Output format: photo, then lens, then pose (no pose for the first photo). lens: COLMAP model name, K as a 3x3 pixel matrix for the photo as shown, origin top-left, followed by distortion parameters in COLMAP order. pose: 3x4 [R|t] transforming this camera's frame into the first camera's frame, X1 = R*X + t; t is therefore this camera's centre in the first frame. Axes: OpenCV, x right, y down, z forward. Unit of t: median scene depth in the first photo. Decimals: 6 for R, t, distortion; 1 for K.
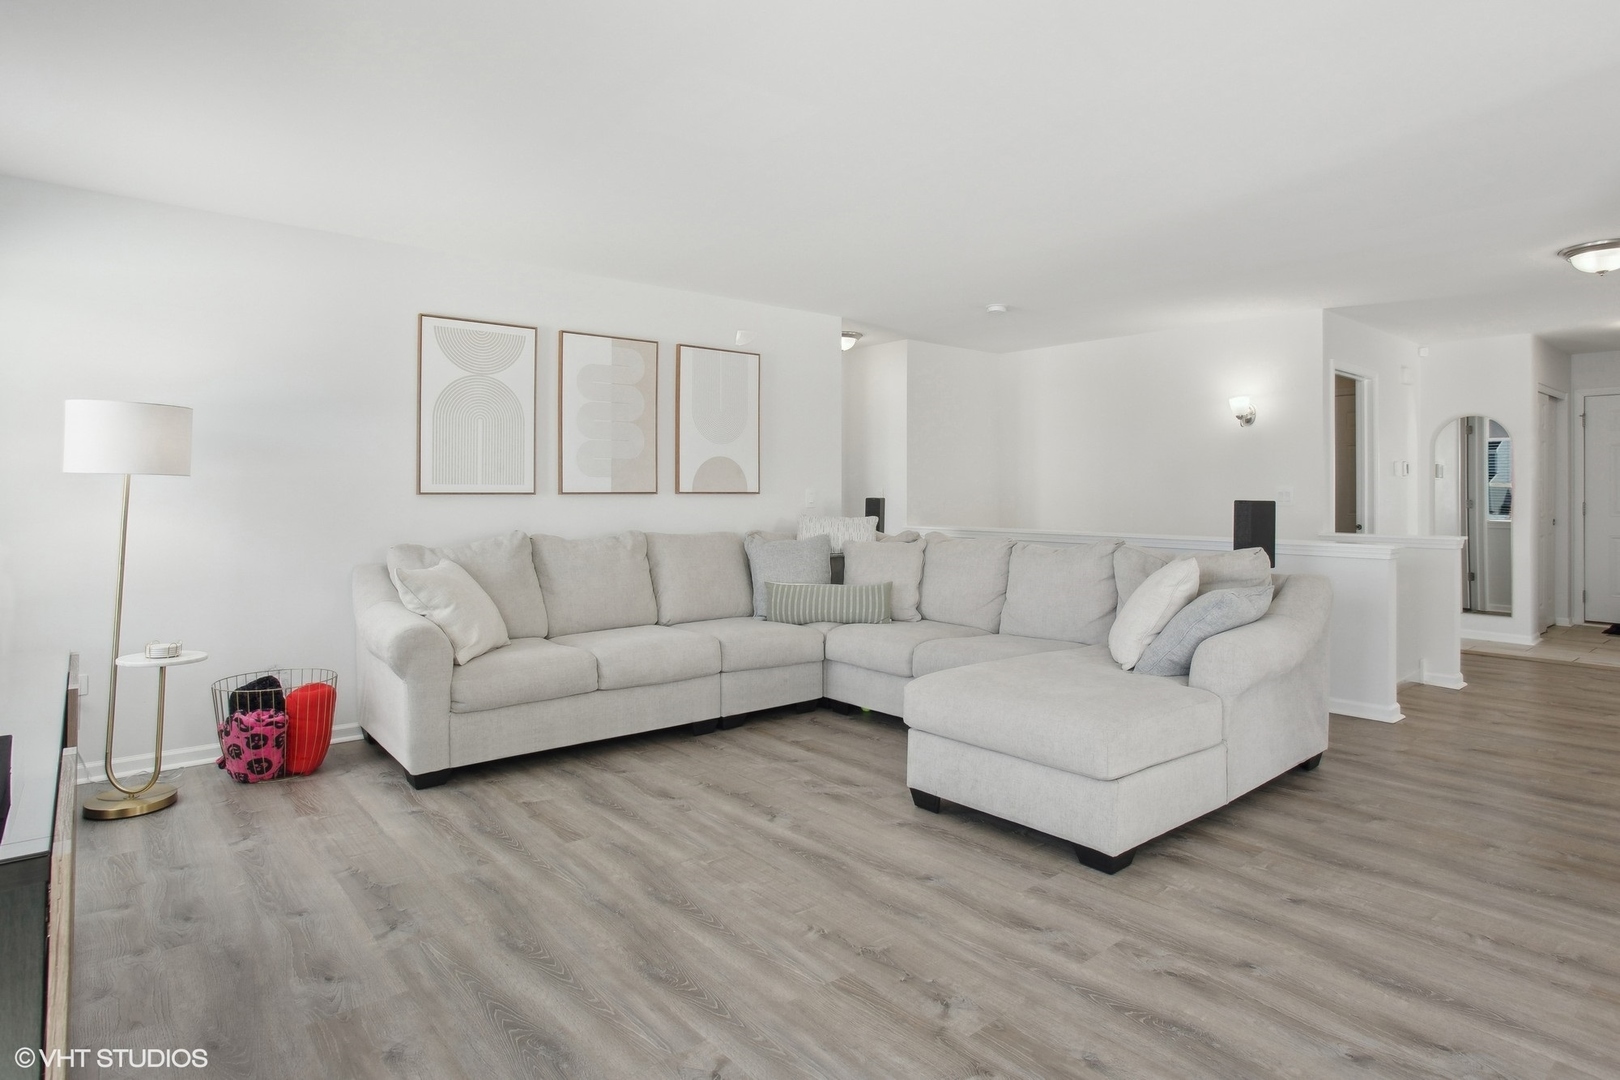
lens RADIAL K [[870.4, 0, 836.9], [0, 870.4, 497.8], [0, 0, 1]] dist [-0.068949, 0.036311]
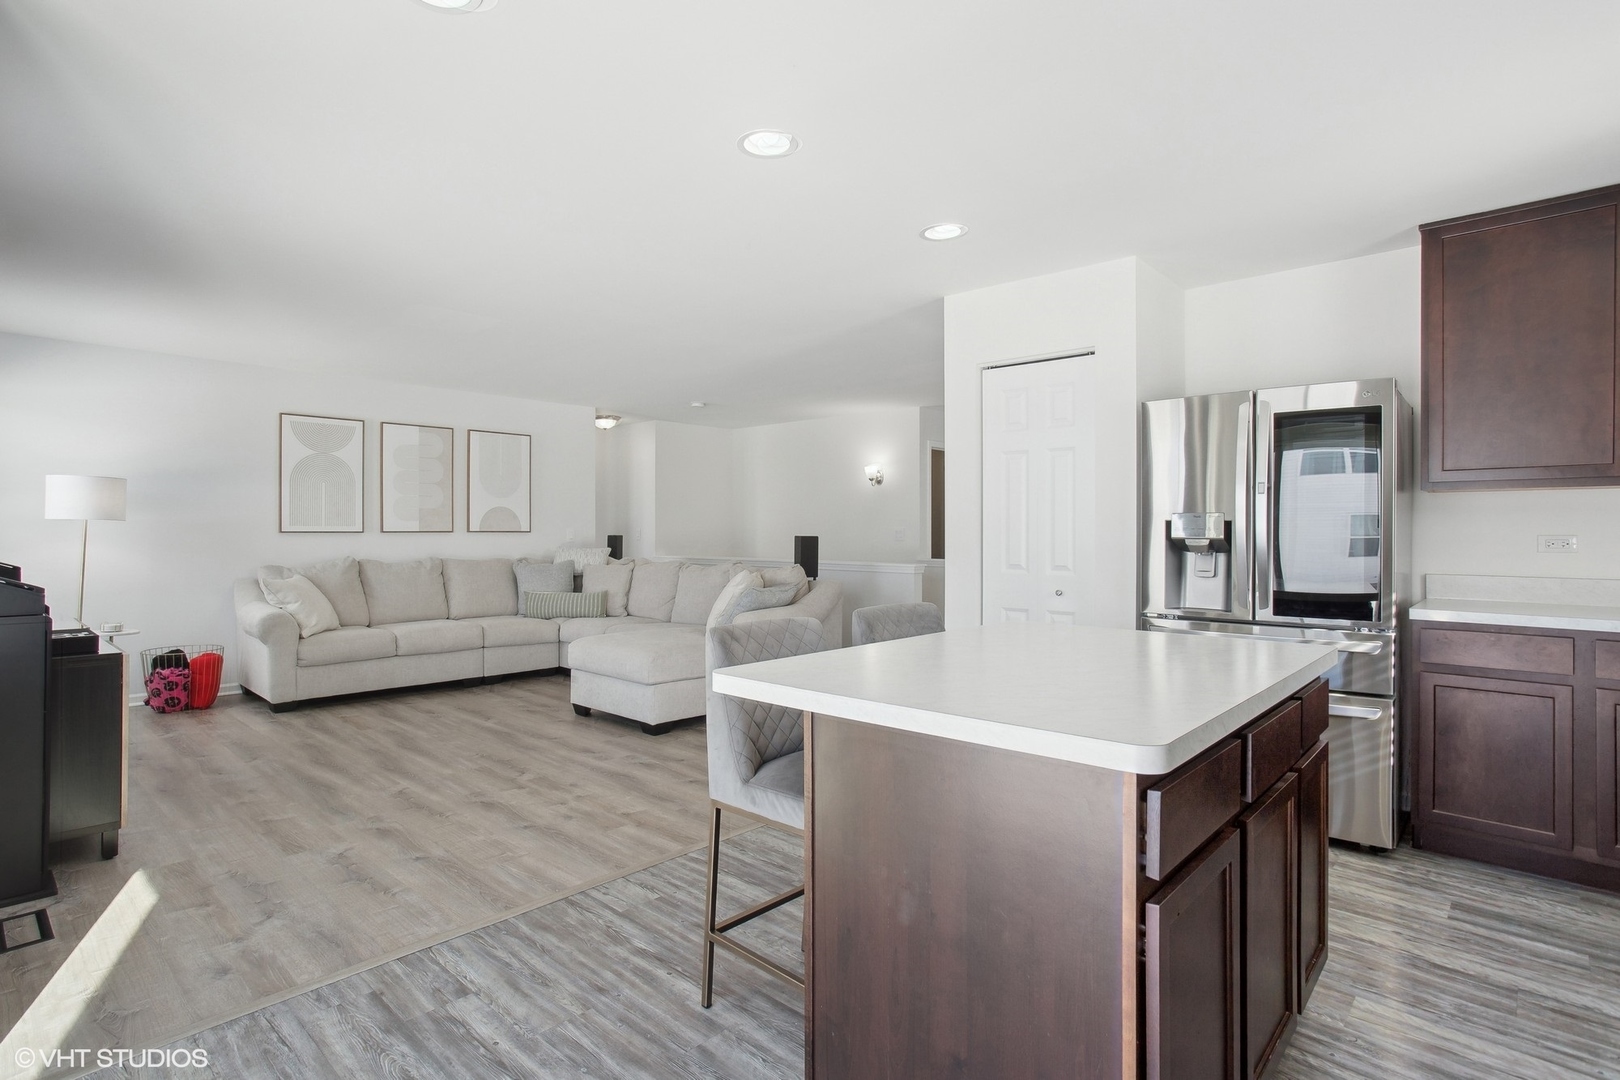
lens RADIAL K [[808.4, 0, 791.5], [0, 808.4, 543.6], [0, 0, 1]] dist [-0.063666, 0.026570]
pose [[0.995274, -0.000574, 0.097100, 0.313921], [-0.000286, 0.999961, 0.008847, 0.003363], [-0.097101, -0.008833, 0.995235, -0.542527]]
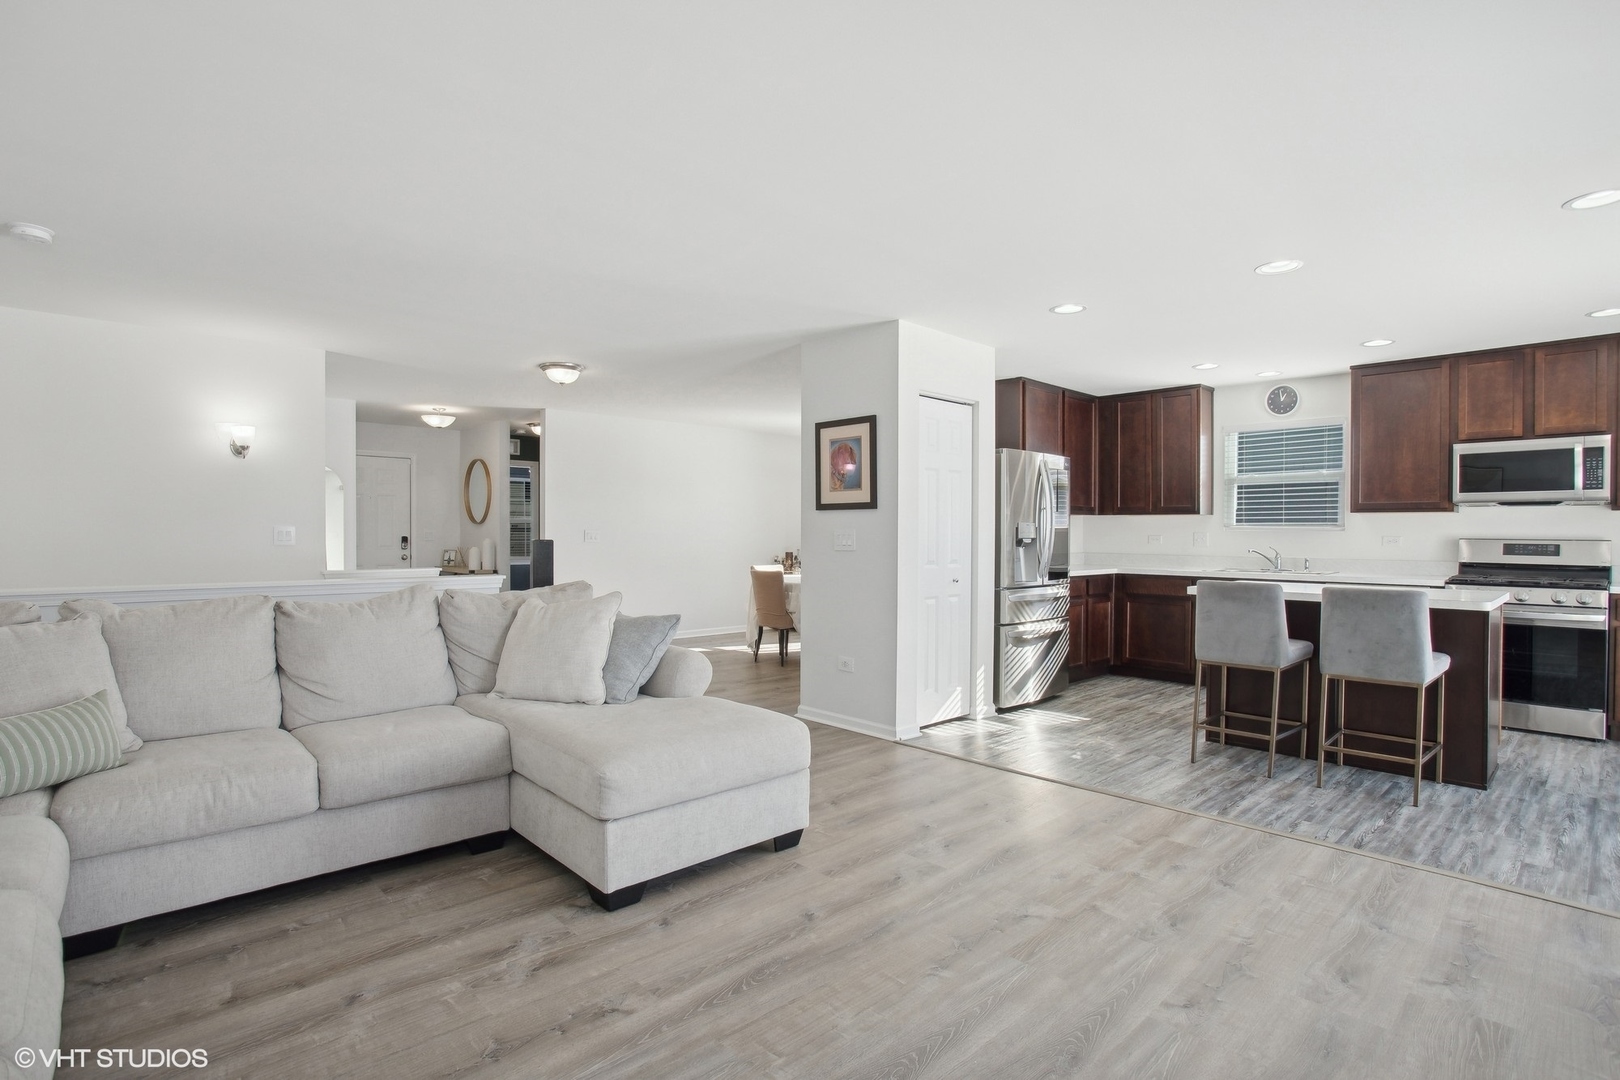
lens RADIAL K [[808.4, 0, 791.5], [0, 808.4, 543.6], [0, 0, 1]] dist [-0.063666, 0.026570]
pose [[-0.026767, -0.014350, 0.999539, -0.575671], [-0.000936, 0.999897, 0.014330, -0.003697], [-0.999641, -0.000552, -0.026778, 0.733313]]
